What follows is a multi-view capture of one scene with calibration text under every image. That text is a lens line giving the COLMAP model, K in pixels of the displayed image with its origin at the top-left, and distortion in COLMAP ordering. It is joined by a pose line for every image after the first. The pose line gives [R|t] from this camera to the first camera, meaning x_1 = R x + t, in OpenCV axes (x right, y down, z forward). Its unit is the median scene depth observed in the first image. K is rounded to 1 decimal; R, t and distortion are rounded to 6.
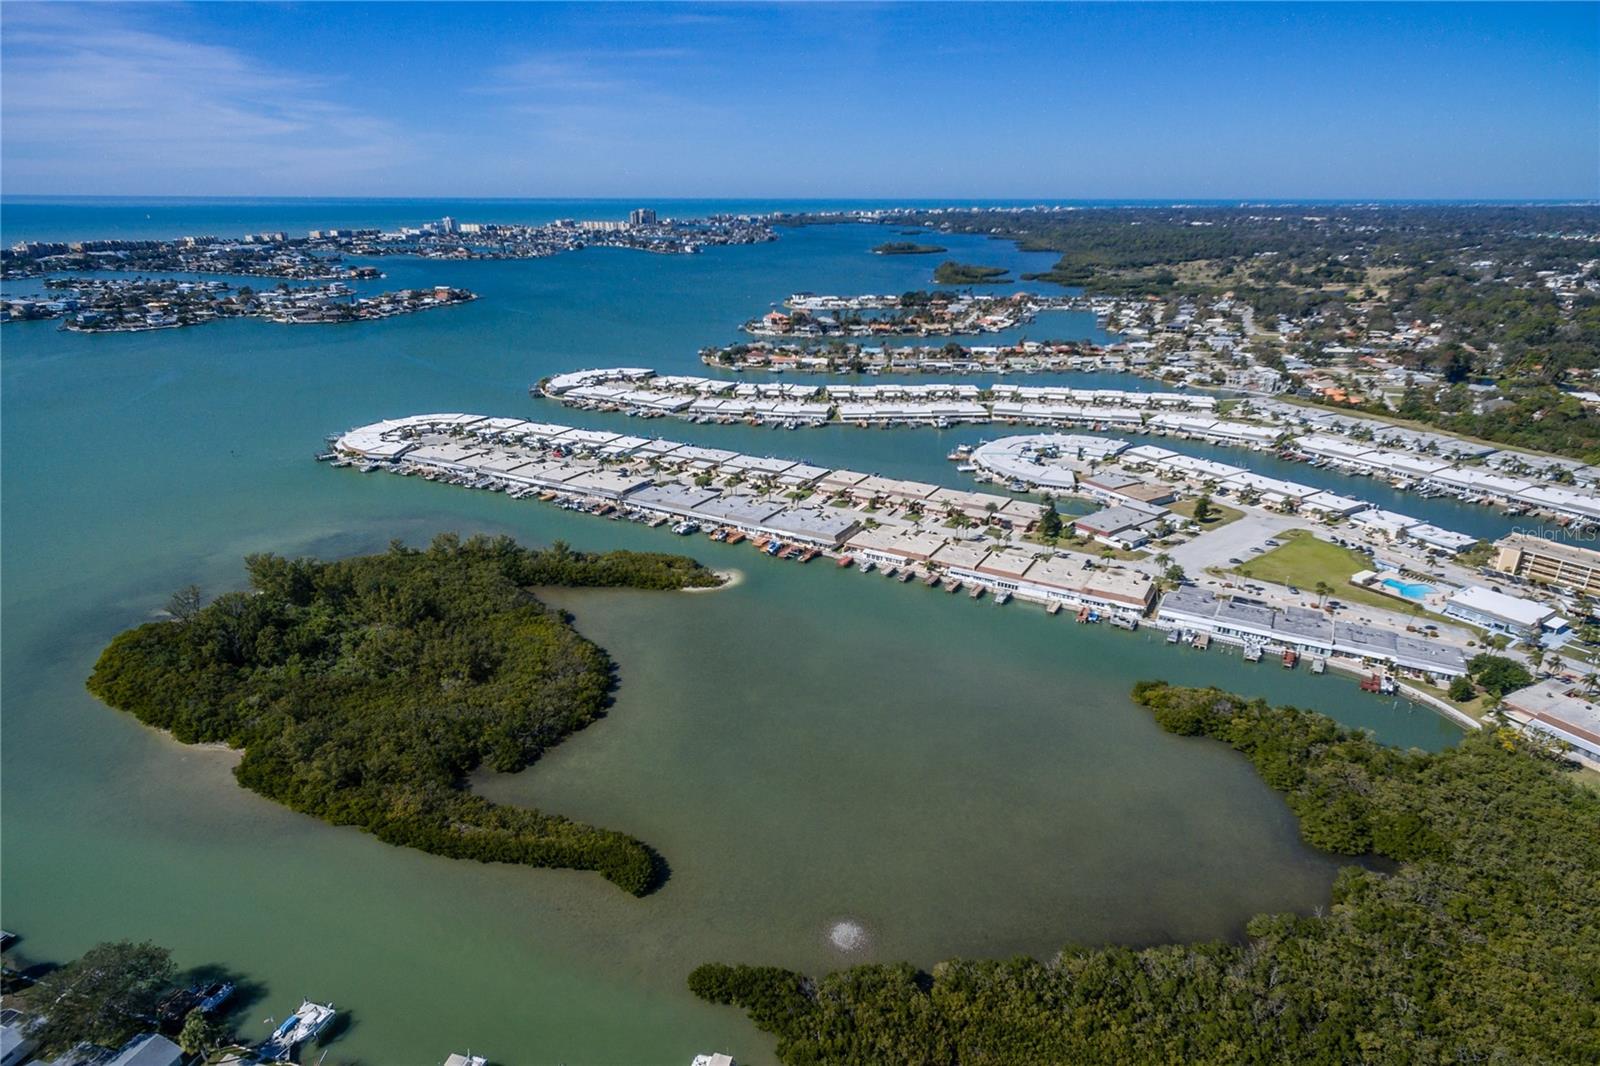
lens RADIAL K [[910.2, 0, 800.0], [0, 910.2, 533.0], [0, 0, 1]] dist [0.004072, 0.001625]
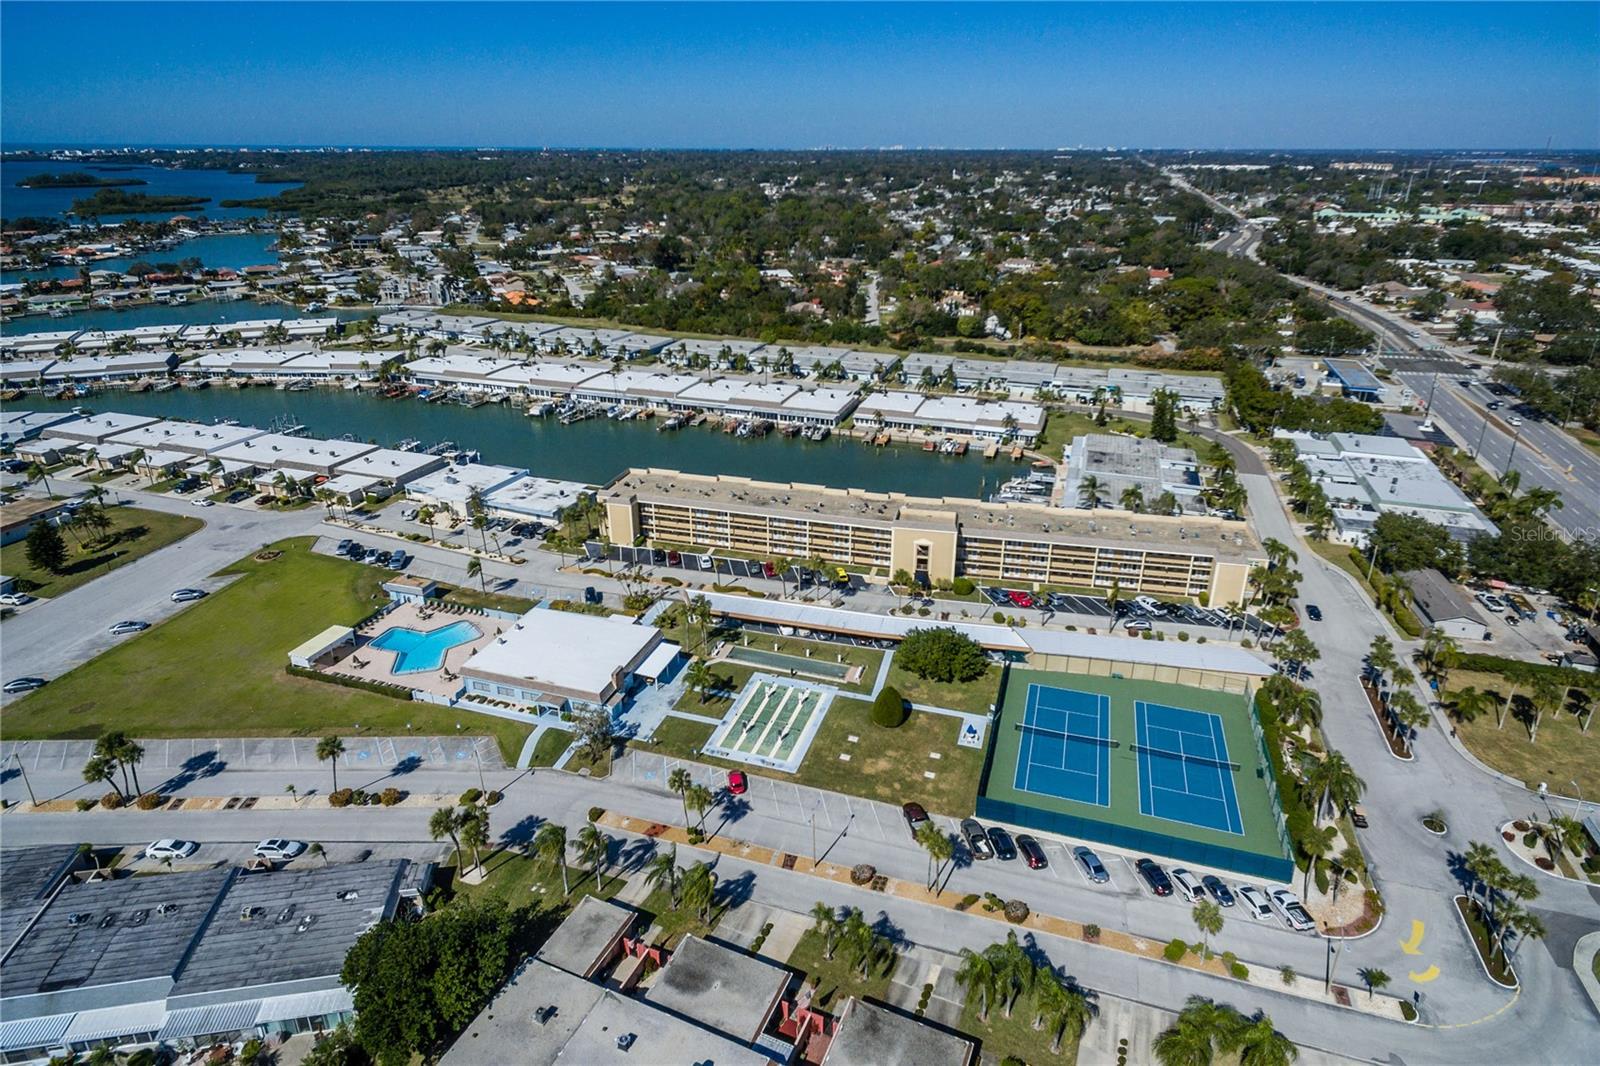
lens RADIAL K [[884.6, 0, 800.0], [0, 884.6, 533.0], [0, 0, 1]] dist [0.012211, -0.000111]
pose [[0.780419, -0.250593, 0.572842, 0.385626], [0.217300, 0.967766, 0.127314, -0.006637], [-0.586282, 0.025121, 0.809718, 0.348534]]
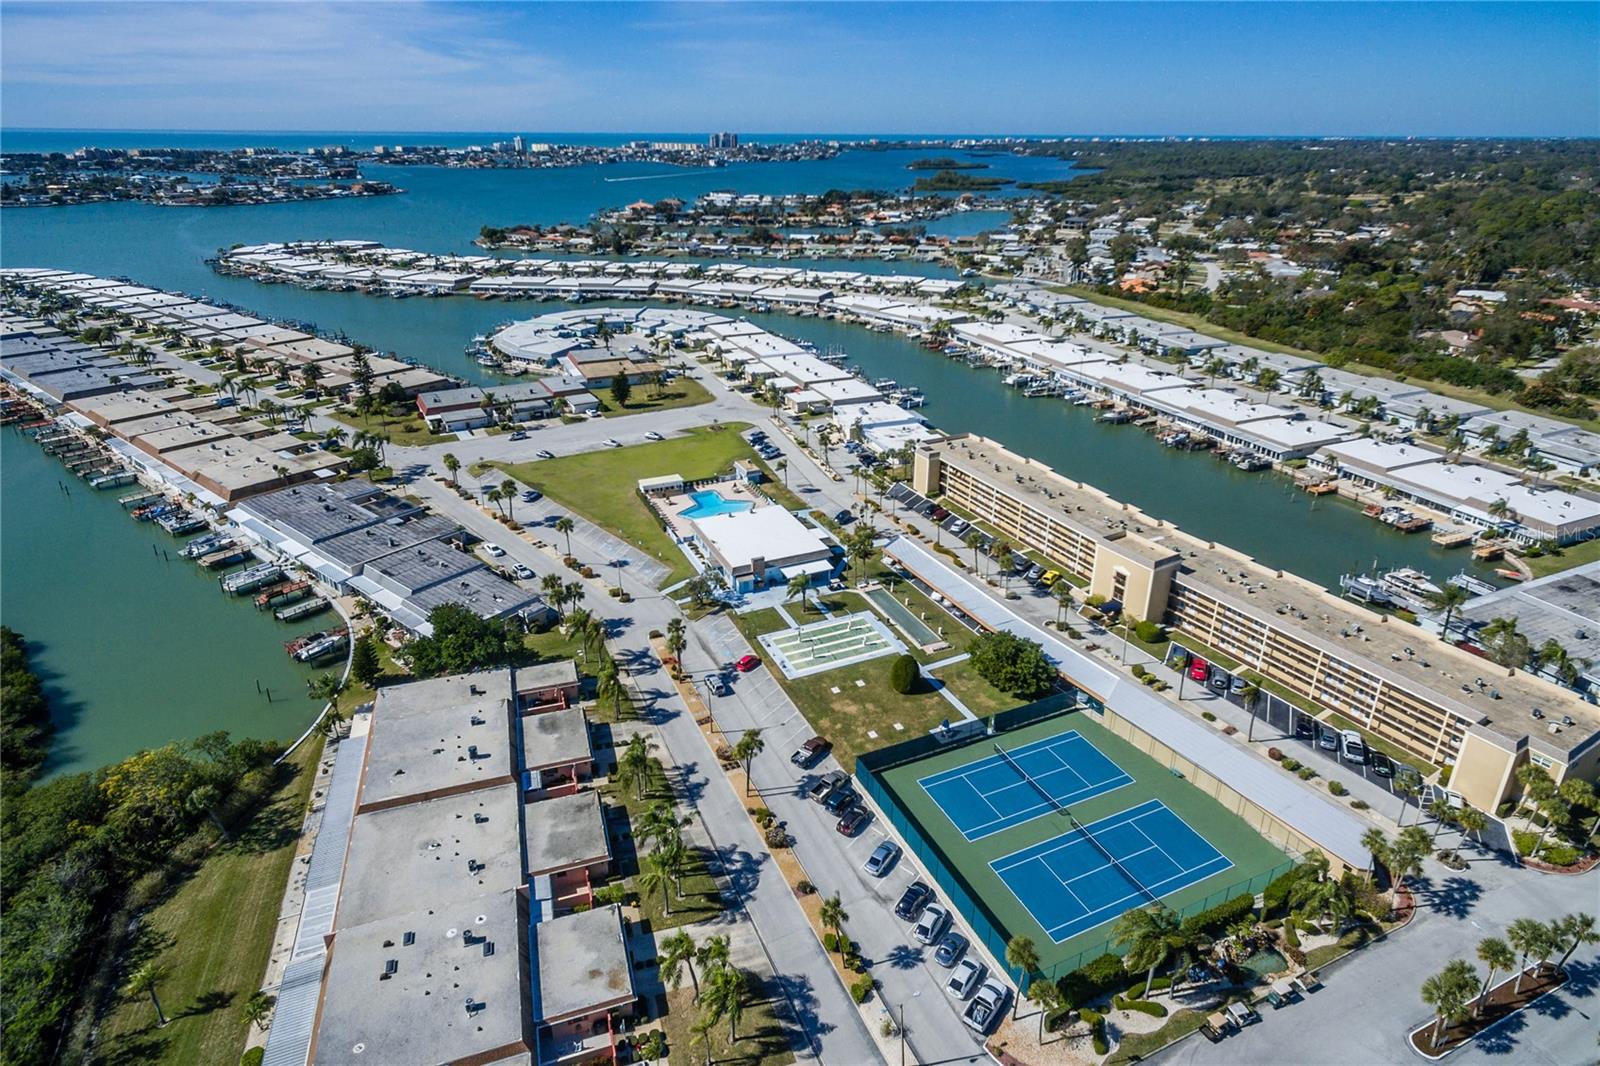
lens RADIAL K [[870.2, 0, 800.0], [0, 870.2, 533.0], [0, 0, 1]] dist [0.002938, -0.000011]
pose [[0.987677, 0.066463, -0.141692, 0.547439], [-0.055624, 0.995311, 0.079137, 0.019517], [0.146287, -0.070280, 0.986742, 0.278480]]
